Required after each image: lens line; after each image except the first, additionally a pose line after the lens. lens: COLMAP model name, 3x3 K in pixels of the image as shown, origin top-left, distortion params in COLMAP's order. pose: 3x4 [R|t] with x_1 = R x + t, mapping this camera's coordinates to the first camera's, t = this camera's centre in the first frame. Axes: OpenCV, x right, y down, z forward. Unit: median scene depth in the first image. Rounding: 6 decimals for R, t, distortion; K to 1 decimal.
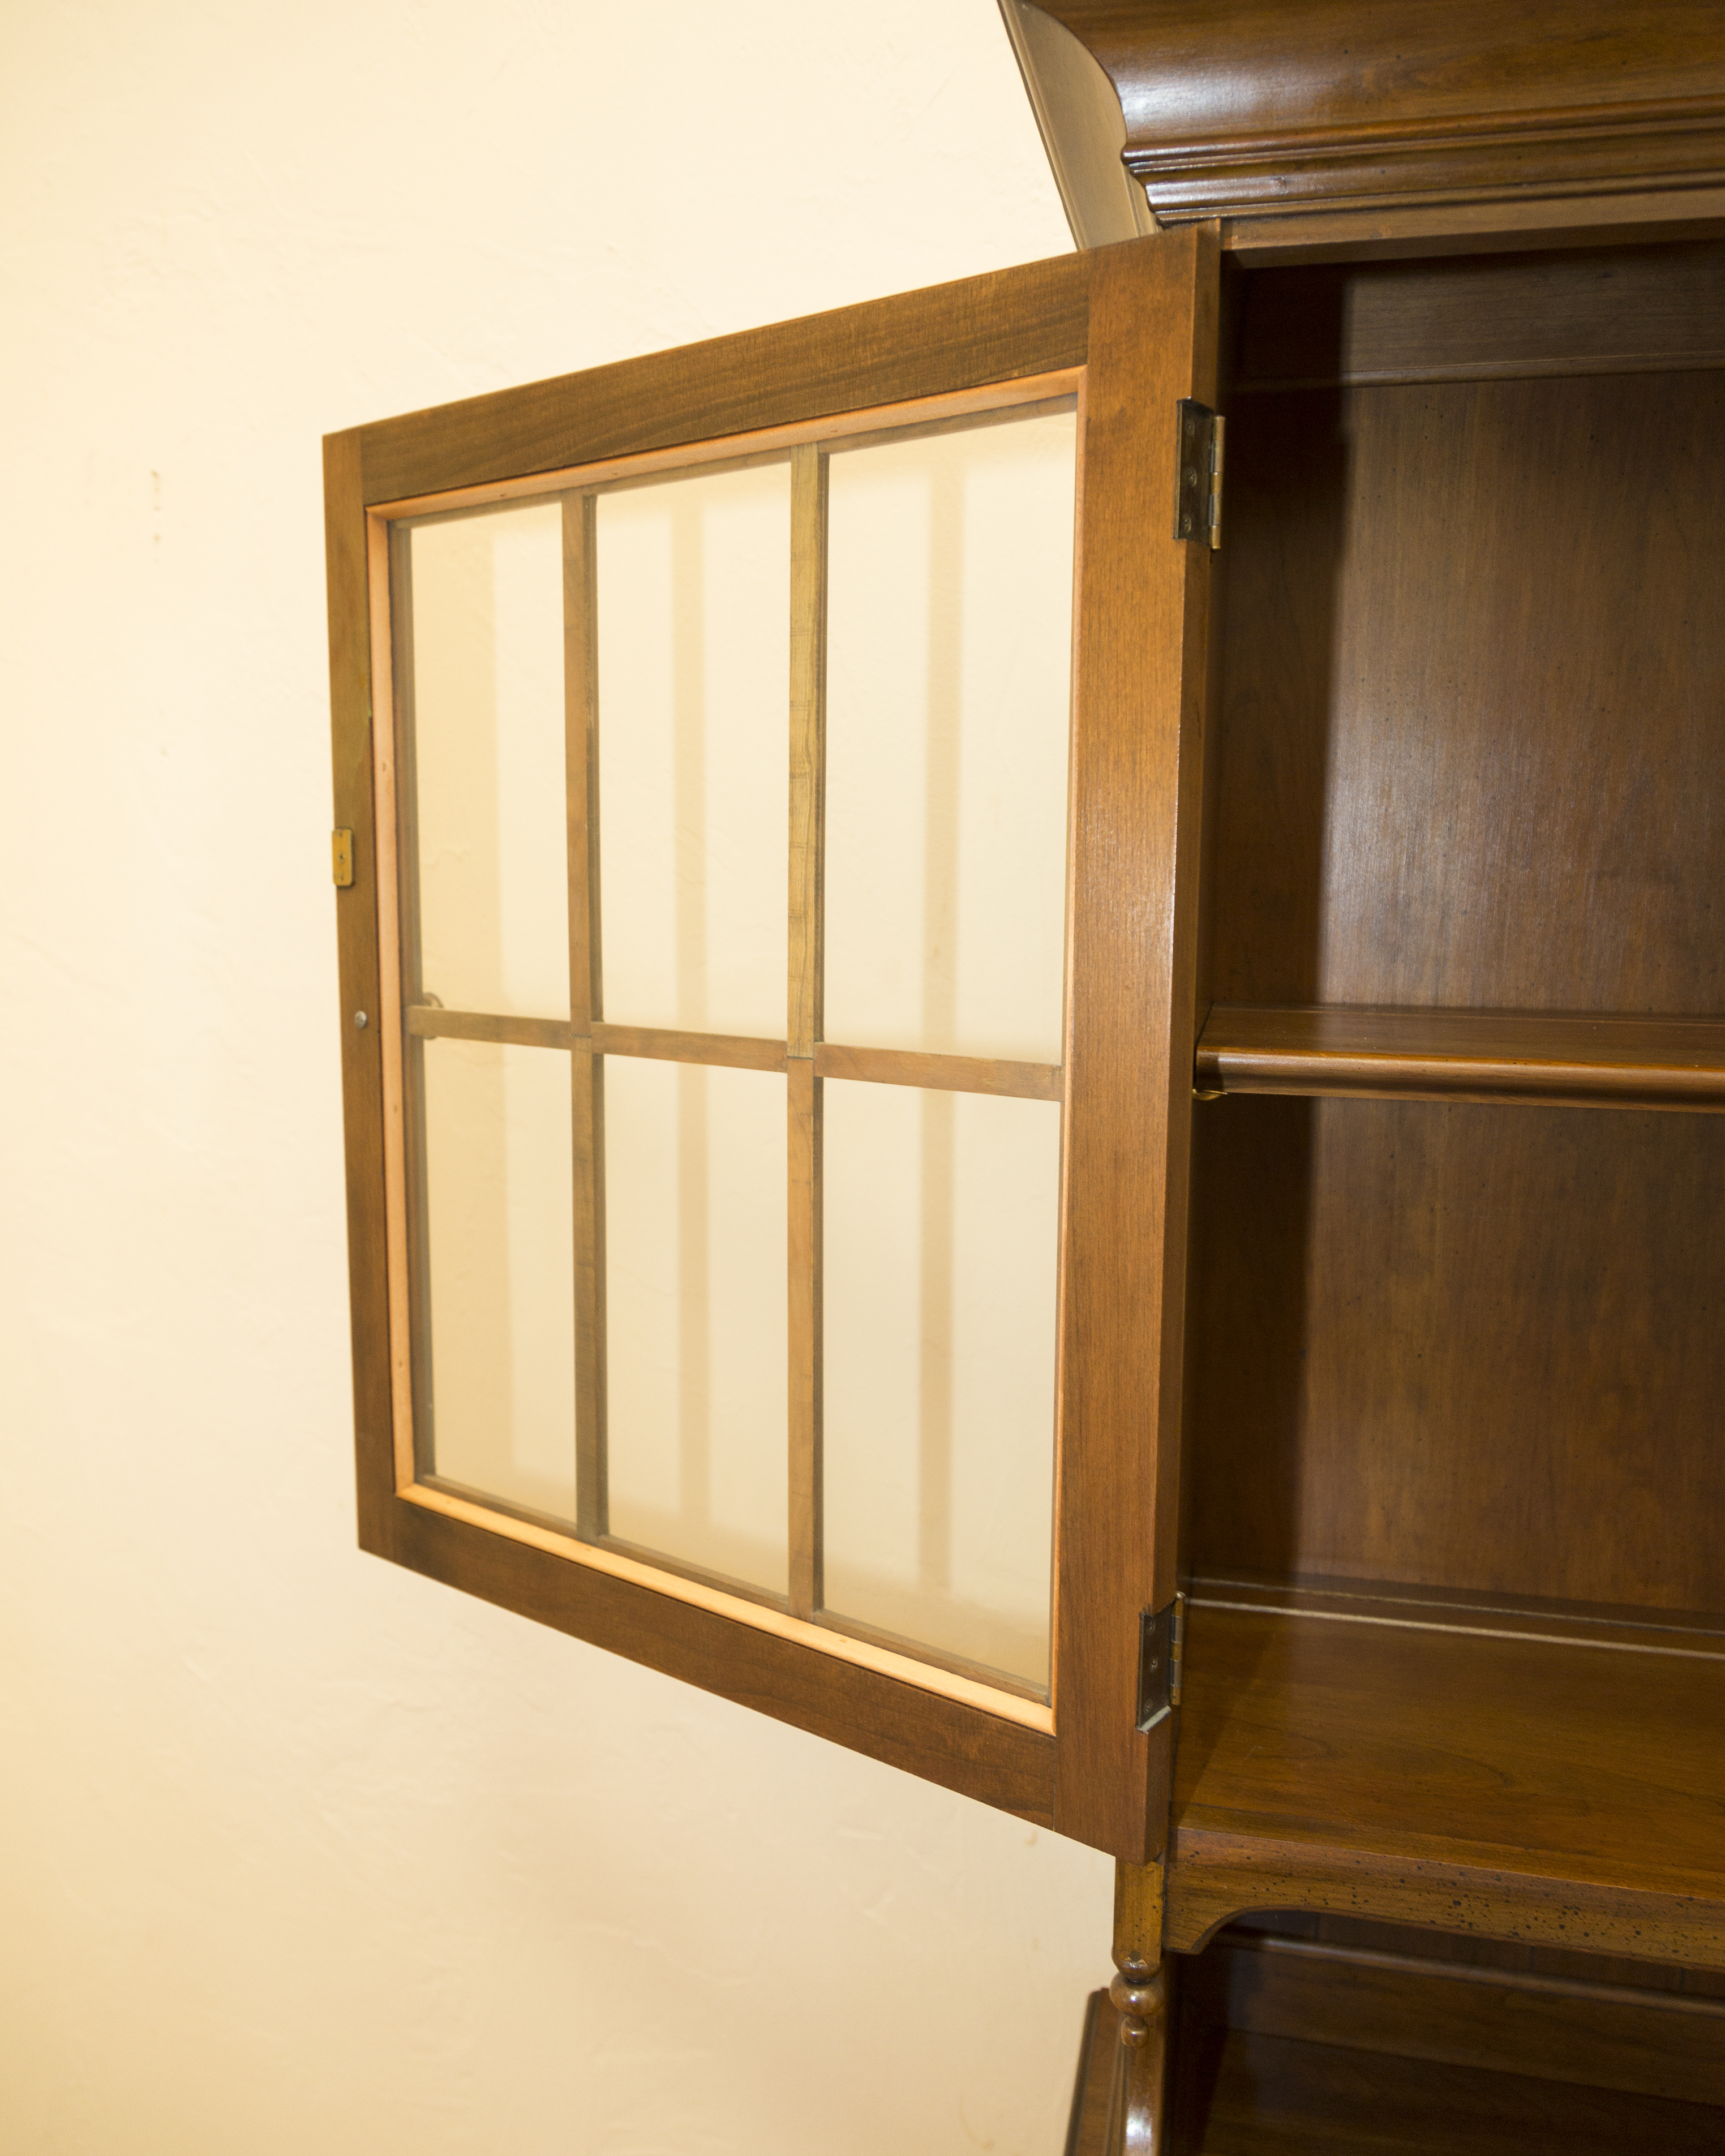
lens RADIAL K [[1686.2, 0, 872.5], [0, 1686.2, 1082.2], [0, 0, 1]] dist [-0.005645, 0.002753]
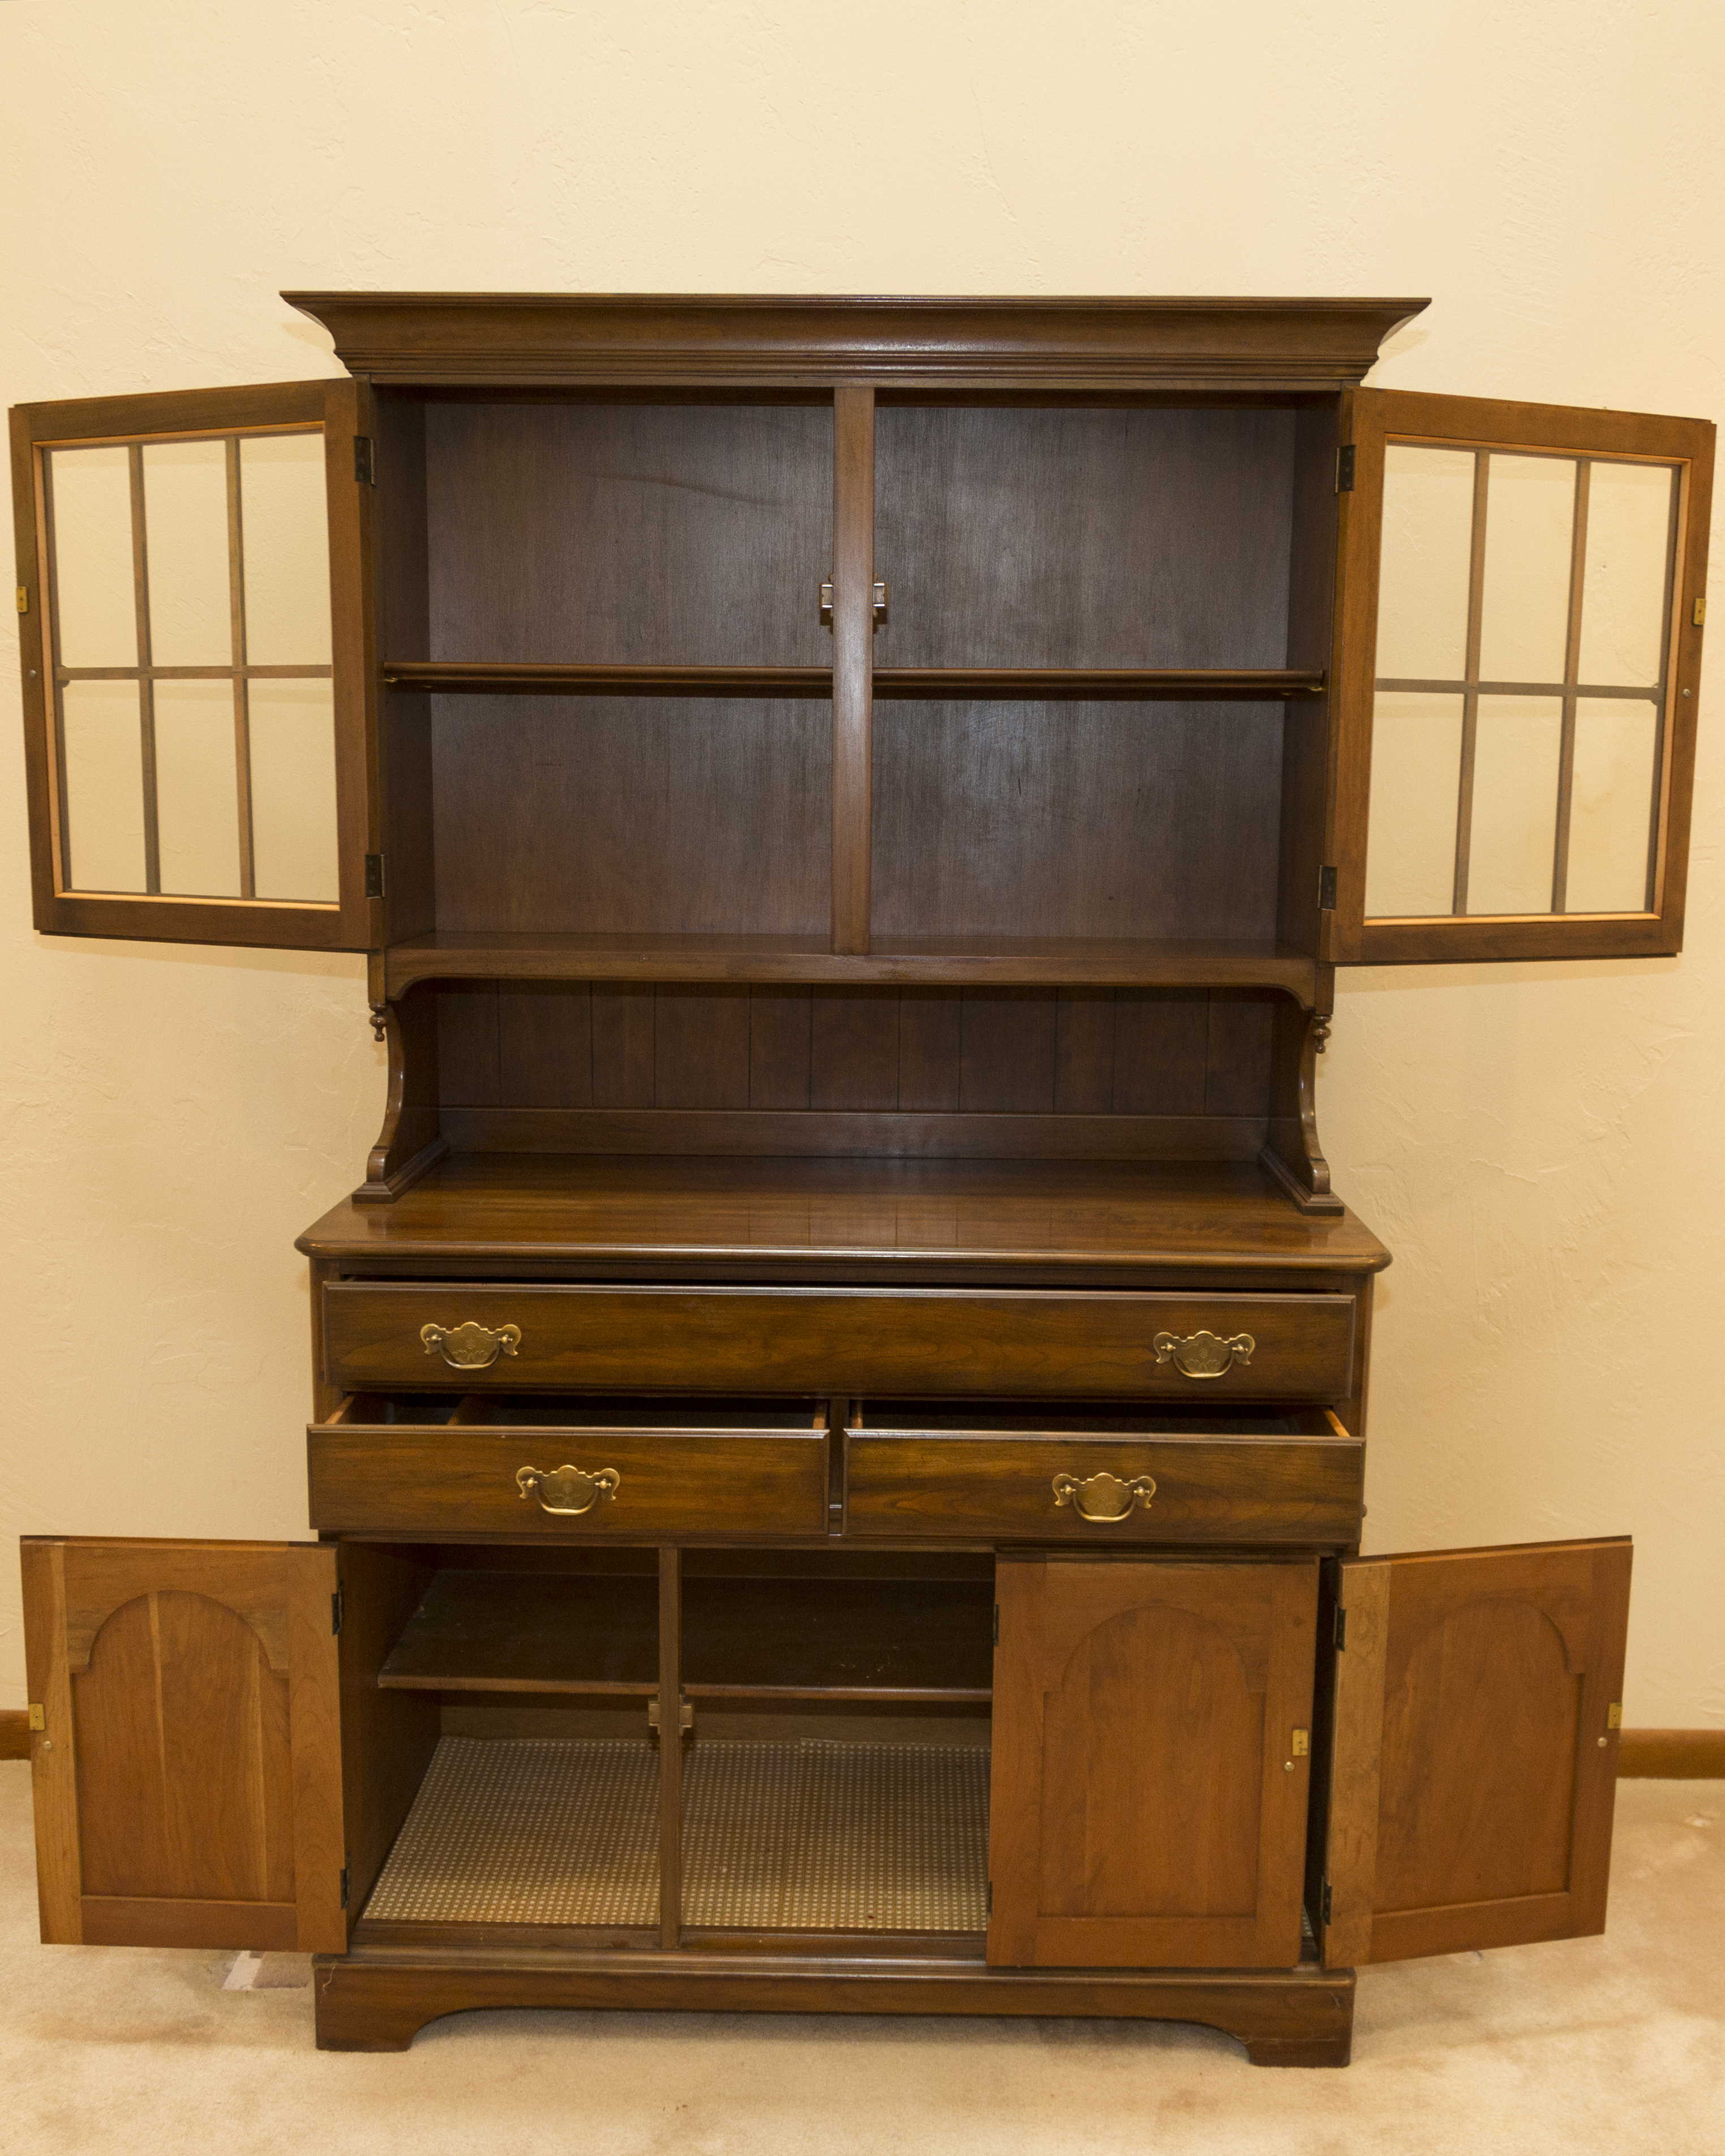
lens RADIAL K [[1907.1, 0, 849.8], [0, 1907.1, 1041.9], [0, 0, 1]] dist [-0.021417, 0.016484]
pose [[0.976355, -0.031238, 0.213903, 0.250327], [0.028922, 0.999484, 0.013945, 0.580929], [-0.214228, -0.007429, 0.976755, -2.219362]]
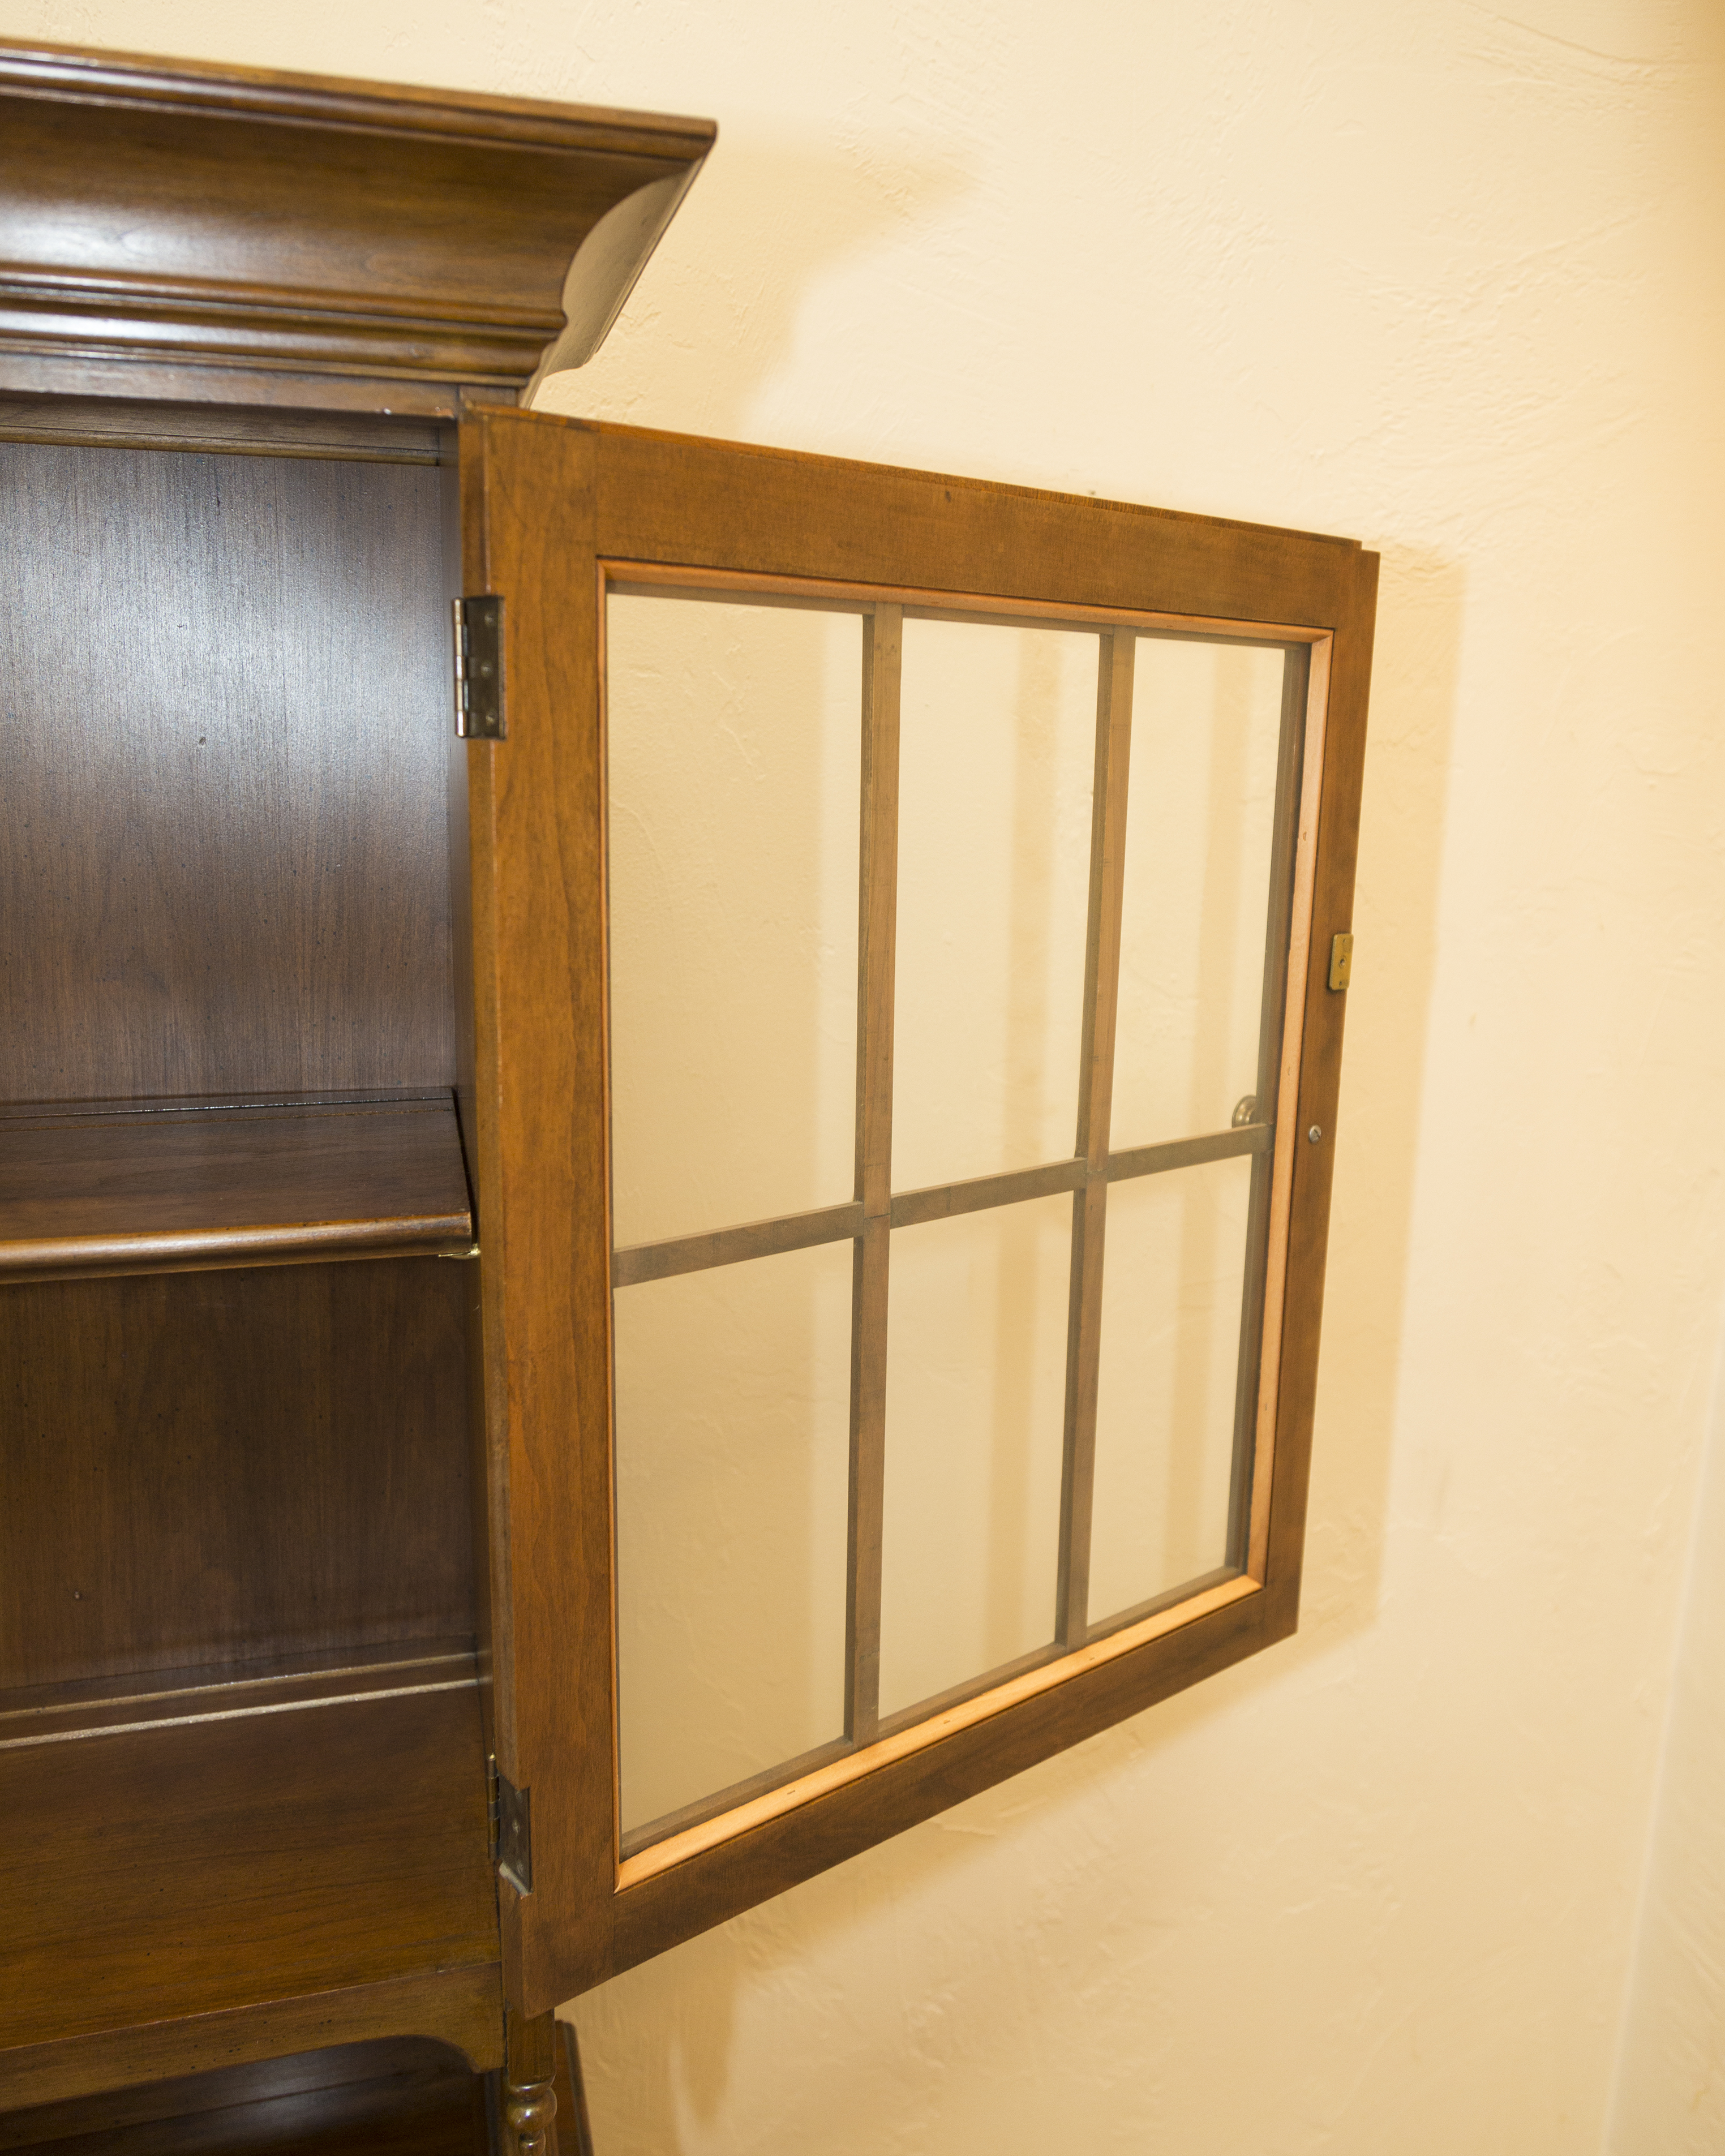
lens RADIAL K [[1686.2, 0, 872.5], [0, 1686.2, 1082.2], [0, 0, 1]] dist [-0.005645, 0.002753]
pose [[0.873099, -0.093390, 0.478516, 1.423255], [0.056213, 0.994220, 0.091472, -0.111473], [-0.484292, -0.052965, 0.873302, -0.315445]]
